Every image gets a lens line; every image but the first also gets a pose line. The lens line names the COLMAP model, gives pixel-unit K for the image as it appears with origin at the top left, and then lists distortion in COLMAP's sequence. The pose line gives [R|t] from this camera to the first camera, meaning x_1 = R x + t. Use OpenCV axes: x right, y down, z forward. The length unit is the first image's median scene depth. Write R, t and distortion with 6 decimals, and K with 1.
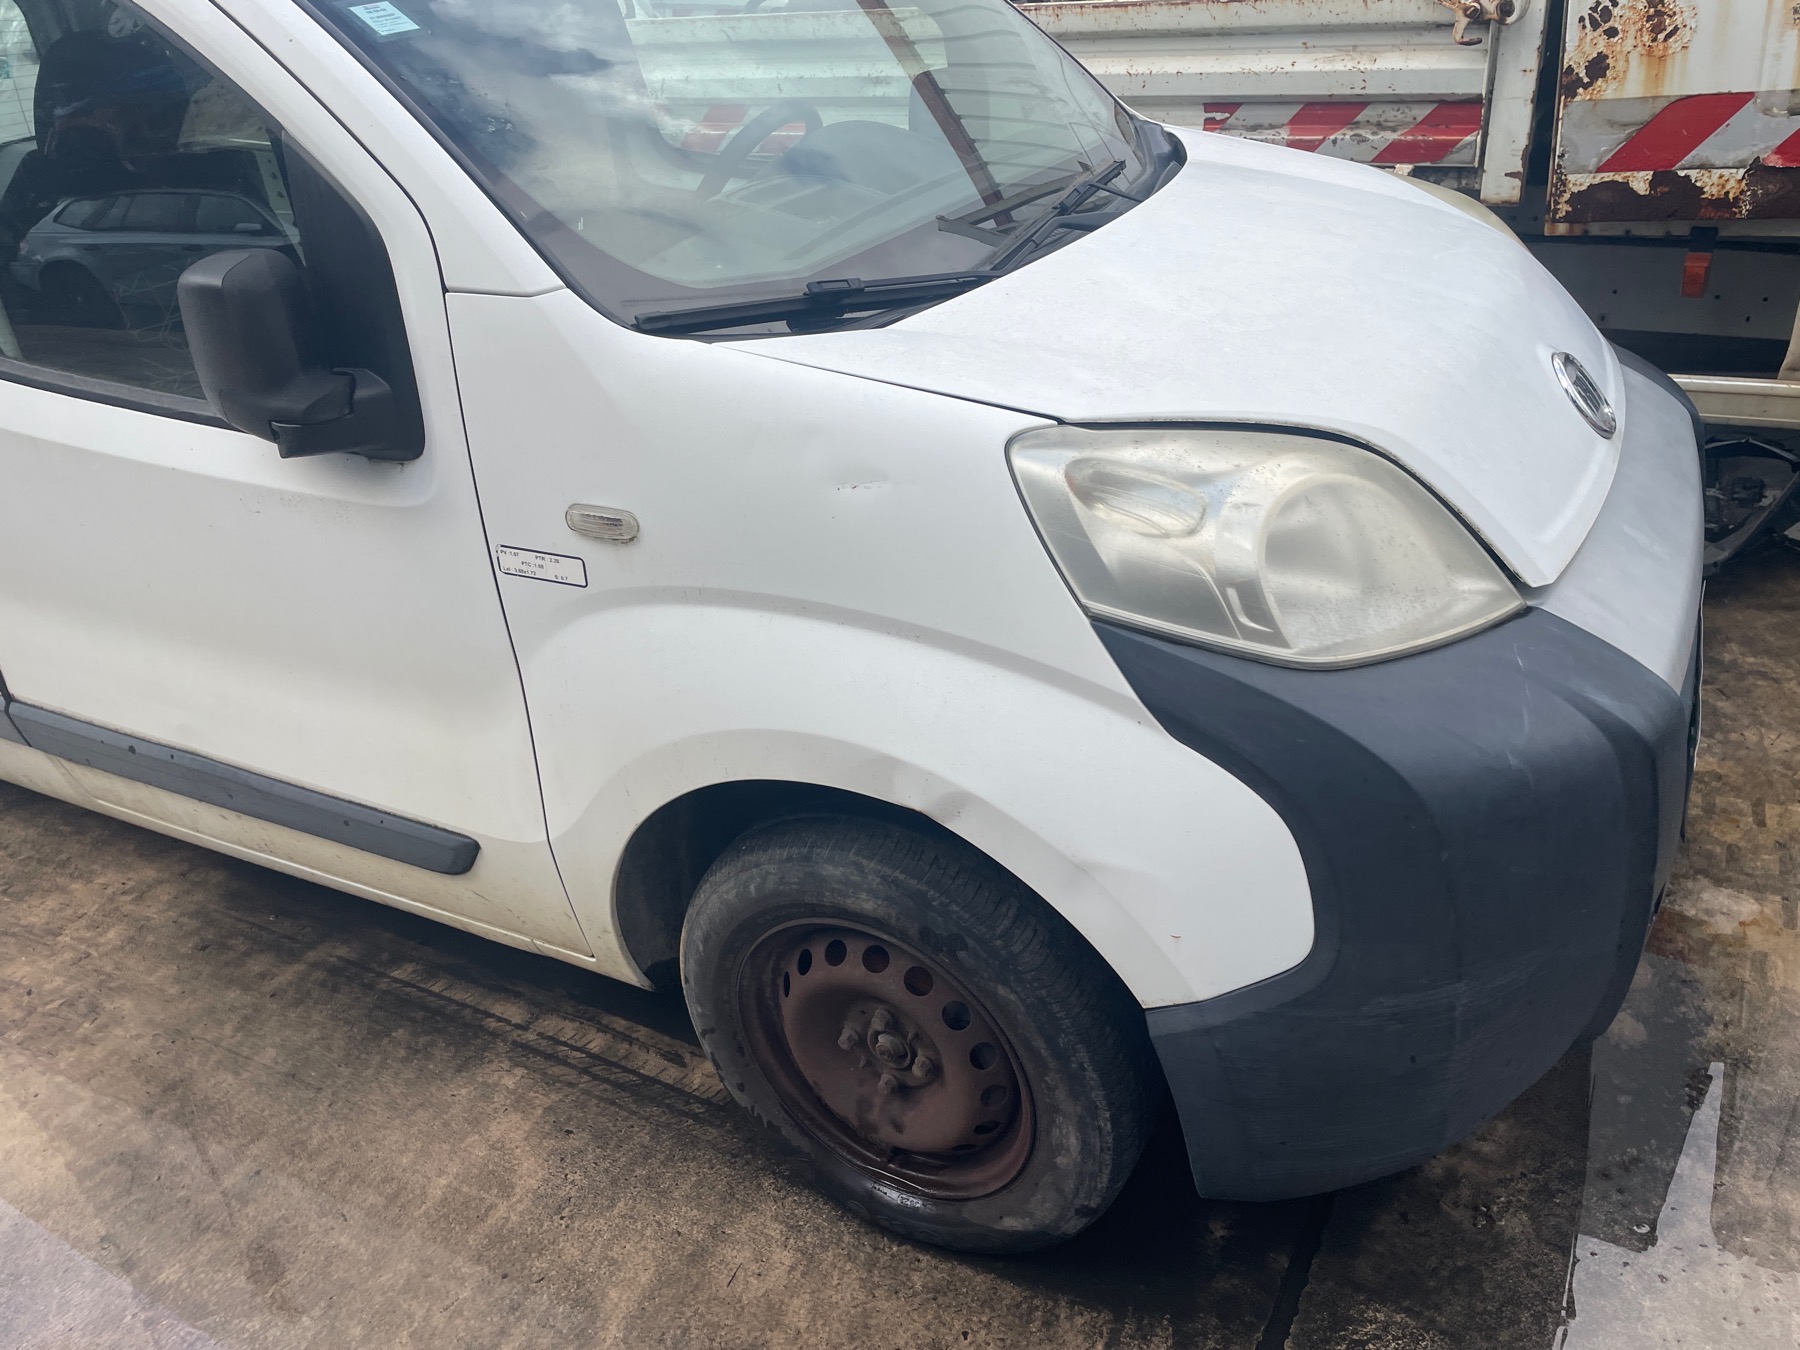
lens RADIAL K [[1358.4, 0, 913.2], [0, 1358.4, 656.3], [0, 0, 1]] dist [0.084801, -0.104662]
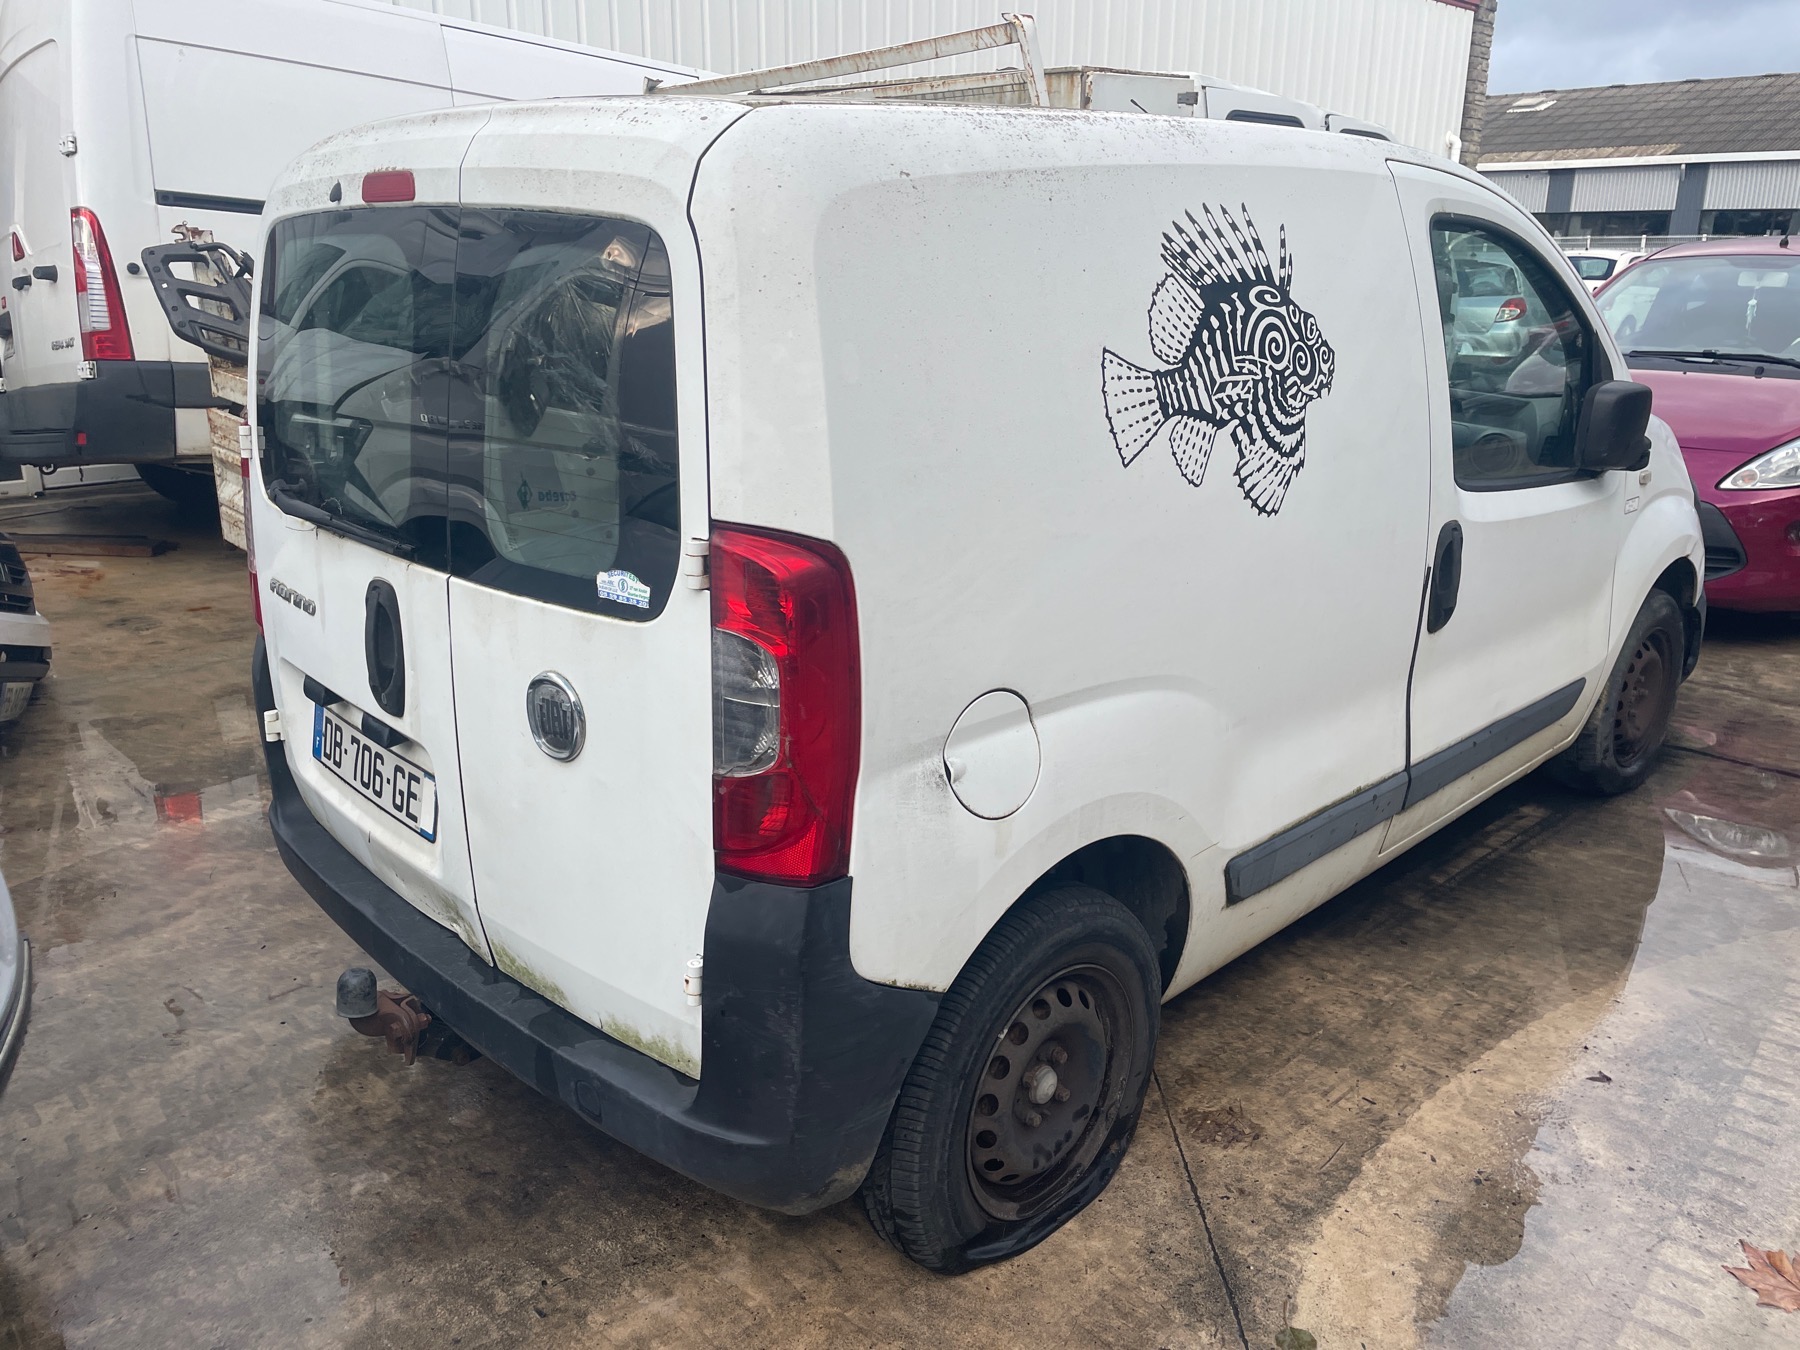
lens RADIAL K [[1358.4, 0, 909.7], [0, 1358.4, 659.8], [0, 0, 1]] dist [0.084801, -0.104662]
pose [[0.294512, -0.201824, 0.934093, -1.858965], [0.421055, 0.904862, 0.062753, -0.318348], [-0.857890, 0.374823, 0.351472, 0.863846]]
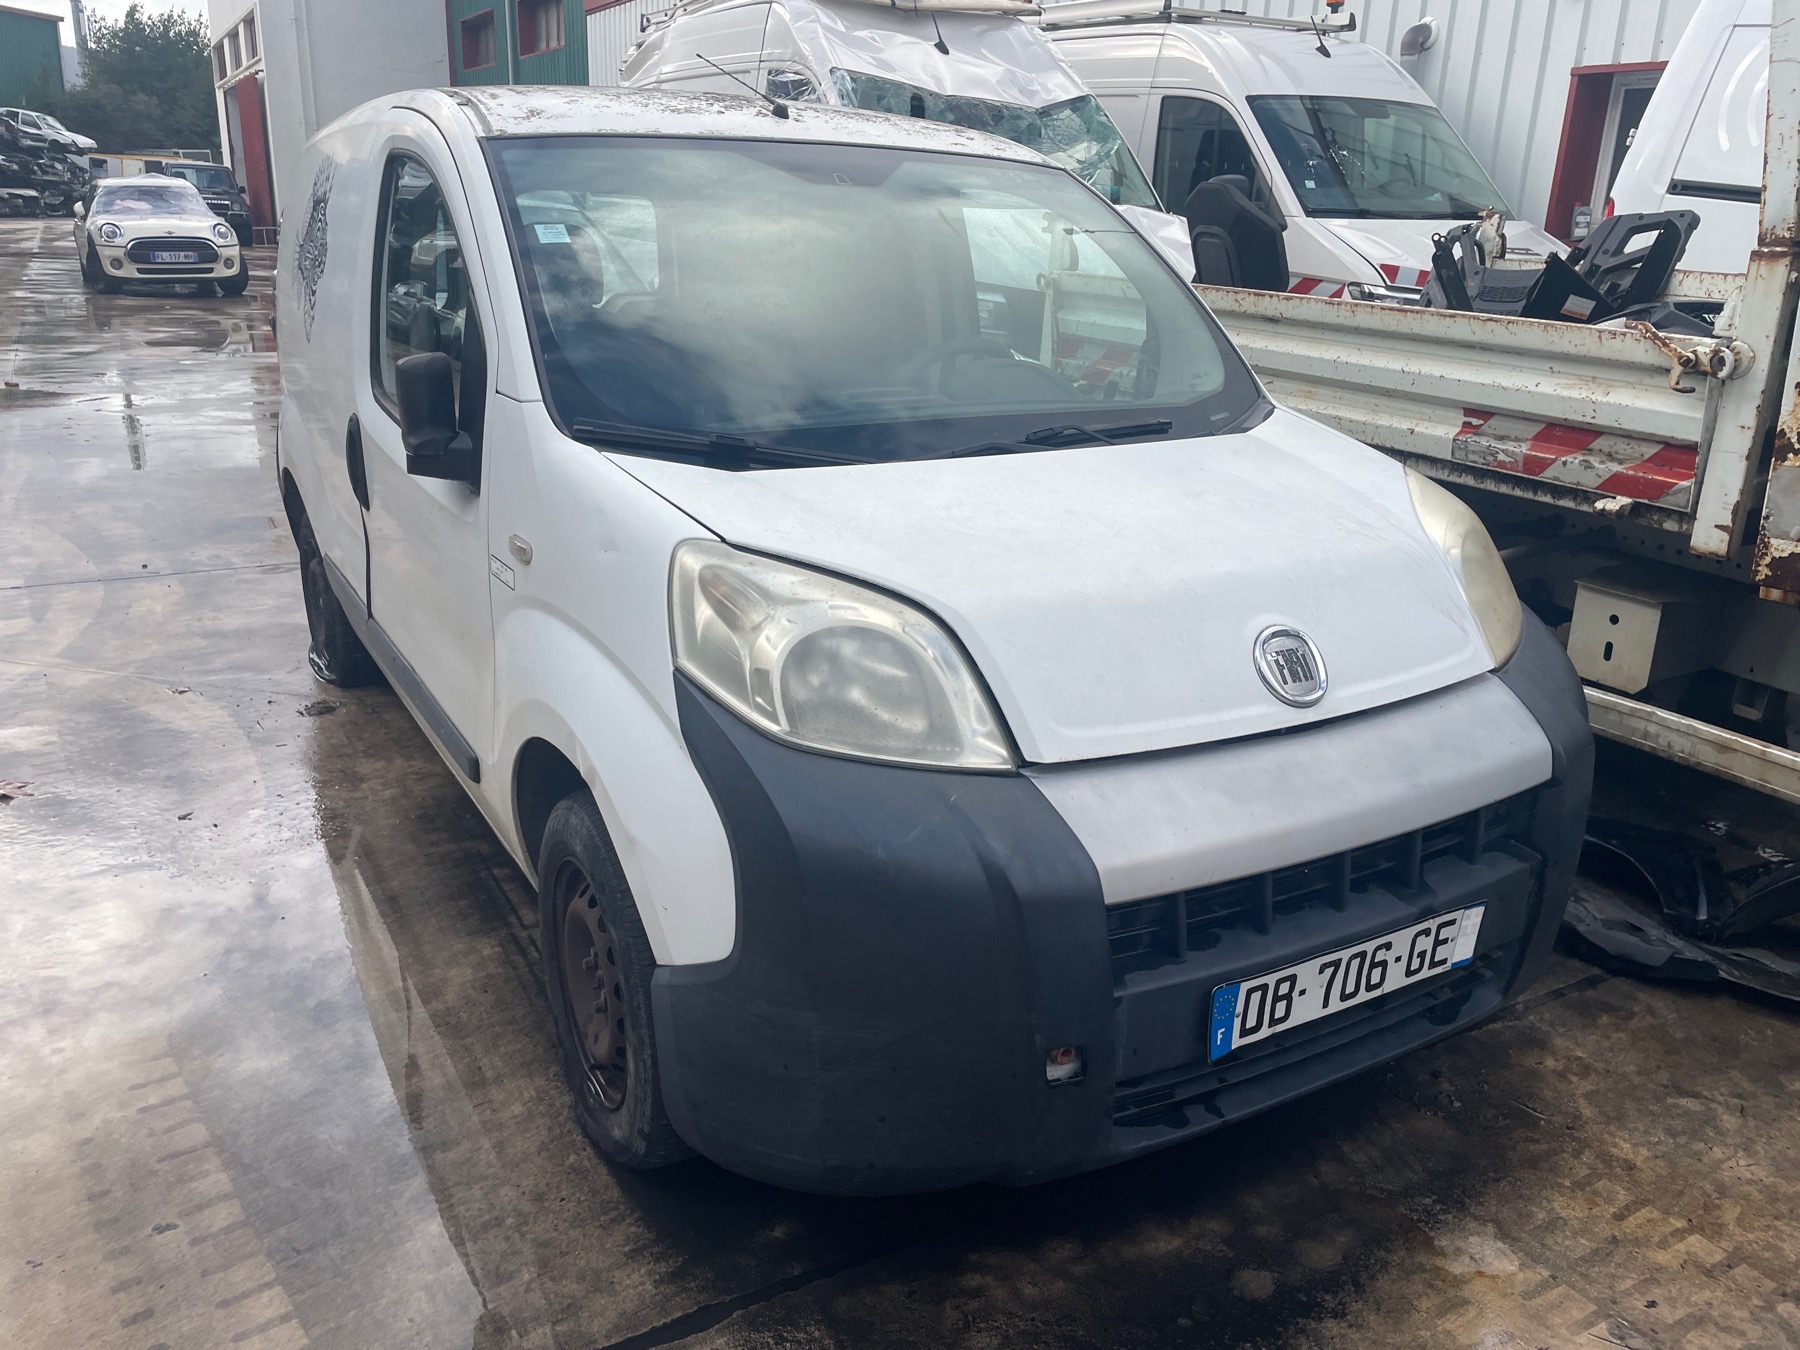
lens RADIAL K [[1358.4, 0, 895.1], [0, 1358.4, 677.7], [0, 0, 1]] dist [0.084801, -0.104662]
pose [[0.843500, 0.263942, -0.467806, 0.555974], [-0.328281, 0.942669, -0.060057, -0.004510], [0.425134, 0.204230, 0.881789, -0.093824]]
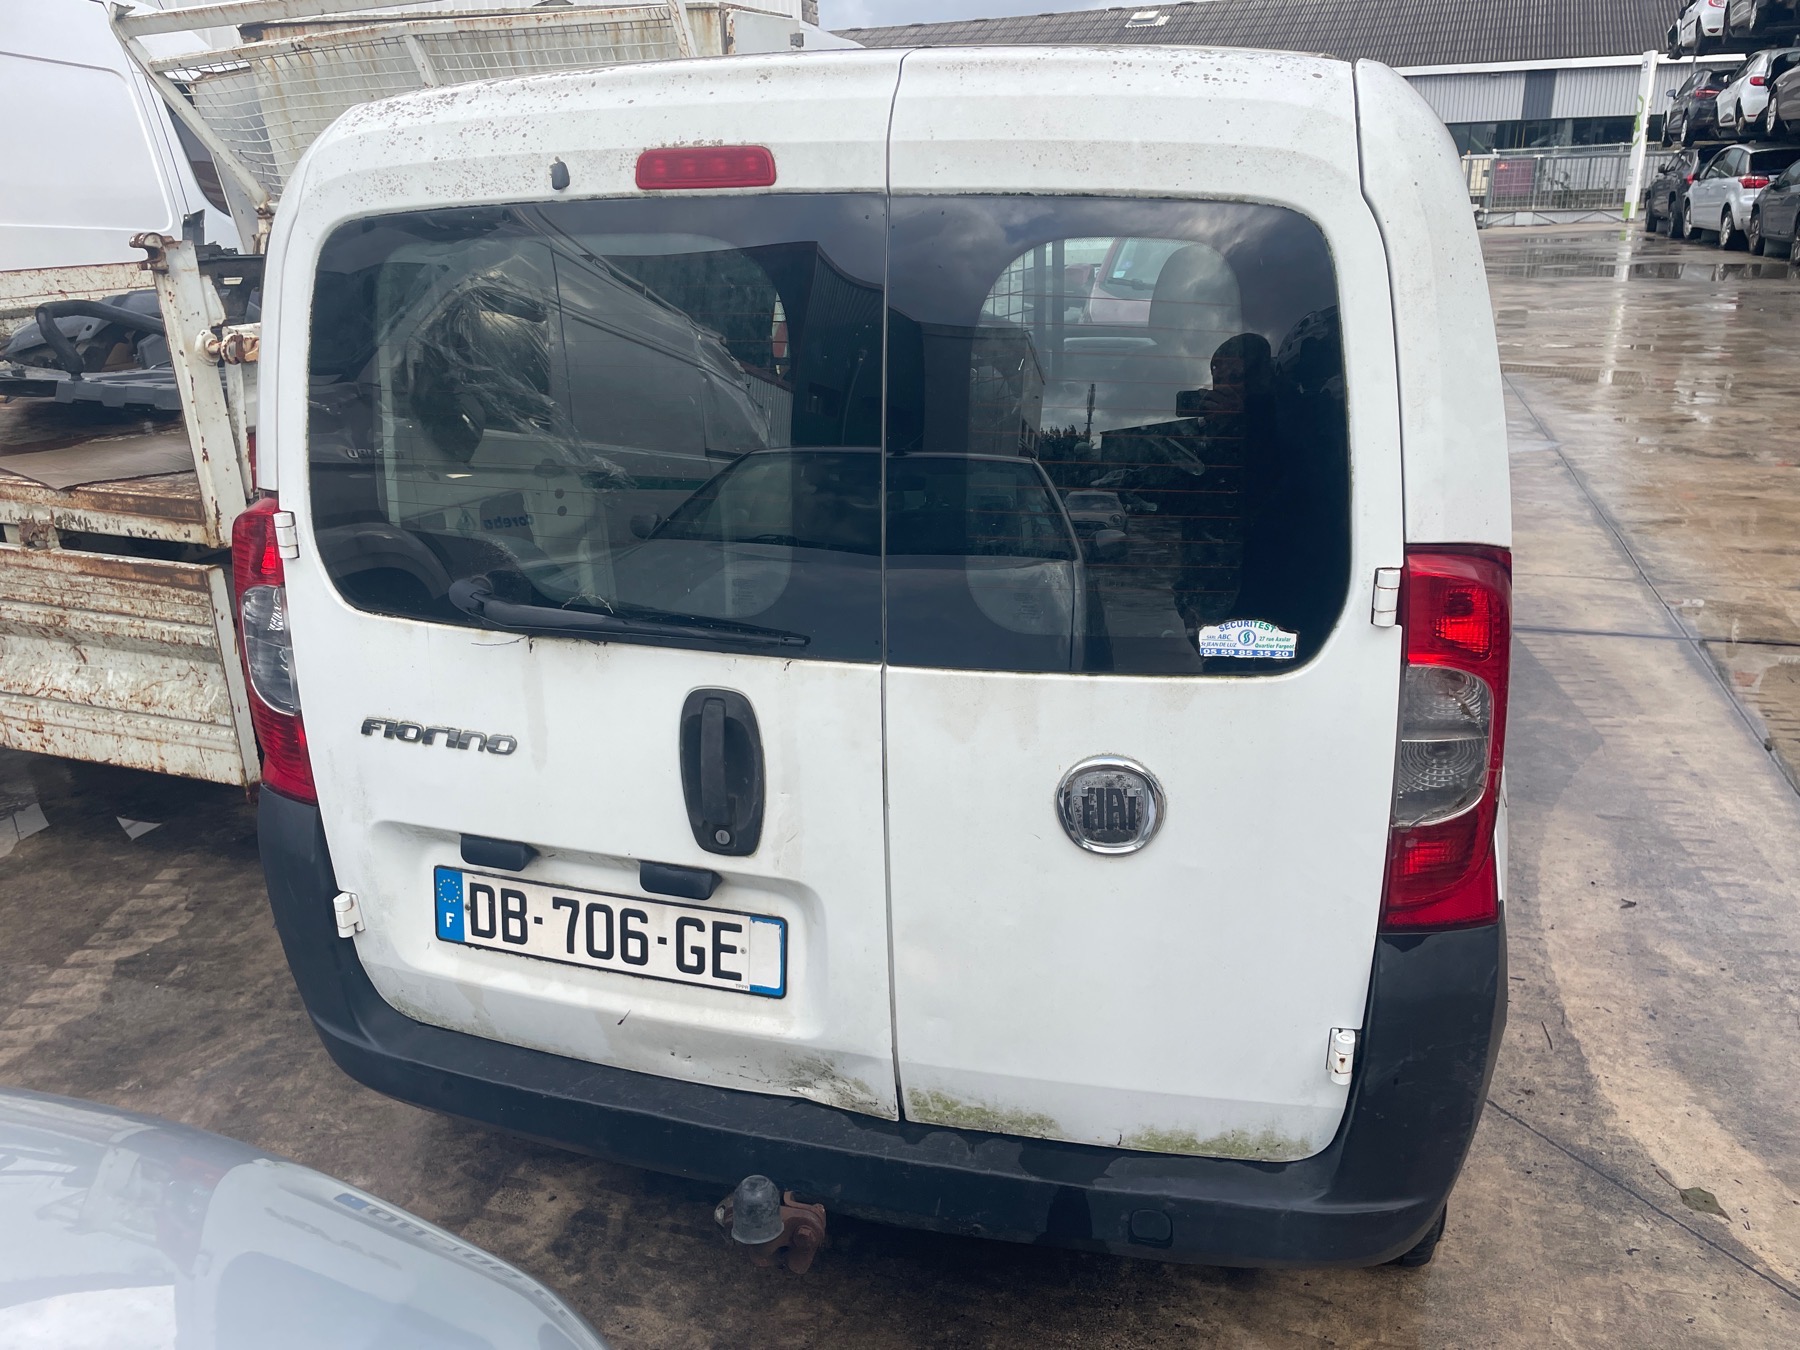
lens RADIAL K [[1358.4, 0, 923.0], [0, 1358.4, 685.7], [0, 0, 1]] dist [0.084801, -0.104662]
pose [[-0.198925, -0.265589, 0.943341, -1.774900], [0.492260, 0.805257, 0.330517, -0.641579], [-0.847413, 0.530117, -0.029447, 1.405570]]
